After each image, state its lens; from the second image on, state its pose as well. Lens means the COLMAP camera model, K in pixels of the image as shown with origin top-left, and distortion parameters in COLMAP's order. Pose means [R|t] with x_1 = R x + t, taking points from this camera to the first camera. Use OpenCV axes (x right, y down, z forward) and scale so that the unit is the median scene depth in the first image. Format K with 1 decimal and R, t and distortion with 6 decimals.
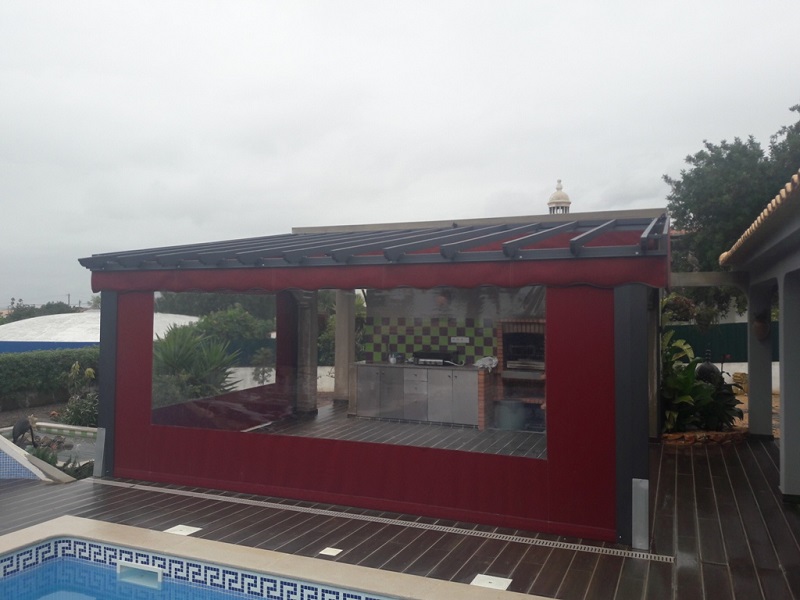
lens RADIAL K [[653.3, 0, 400.0], [0, 653.3, 300.0], [0, 0, 1]] dist [0.105228, -0.243951]
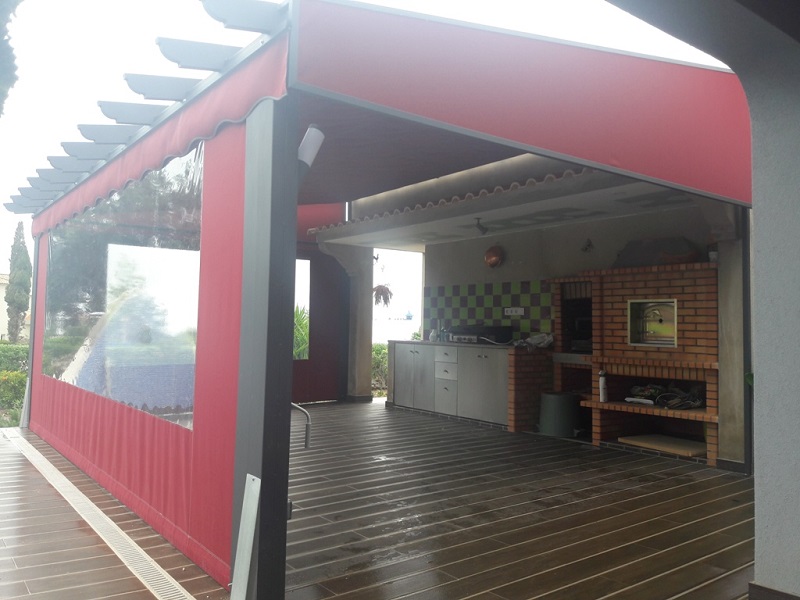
lens RADIAL K [[653.3, 0, 400.0], [0, 653.3, 300.0], [0, 0, 1]] dist [0.105228, -0.243951]
pose [[0.870275, -0.008155, -0.492499, 0.372219], [-0.008053, 0.999494, -0.030781, 0.077722], [0.492500, 0.030754, 0.869769, 0.314851]]
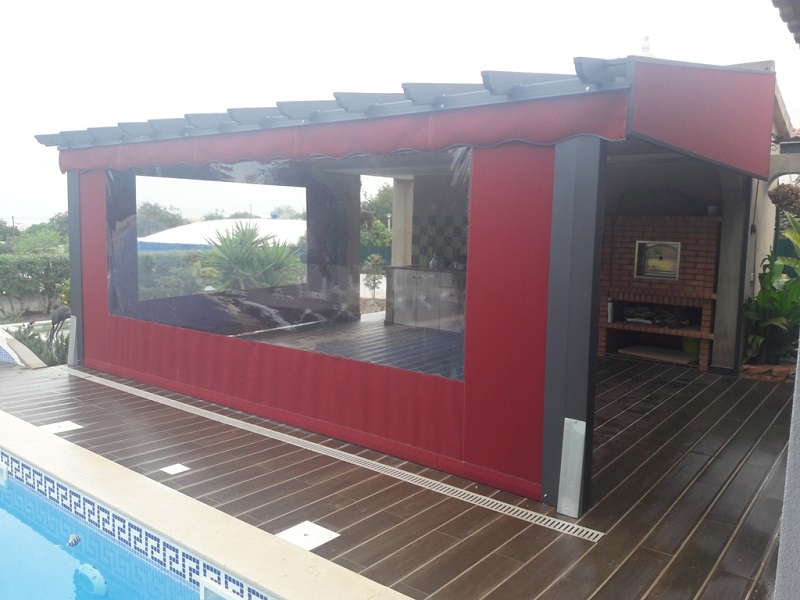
lens RADIAL K [[643.5, 0, 400.0], [0, 643.5, 300.0], [0, 0, 1]] dist [0.101019, -0.194446]
pose [[0.964990, 0.046964, -0.258049, 0.185507], [-0.013097, 0.991239, 0.131427, 0.028994], [0.261961, -0.123446, 0.957151, 0.157762]]
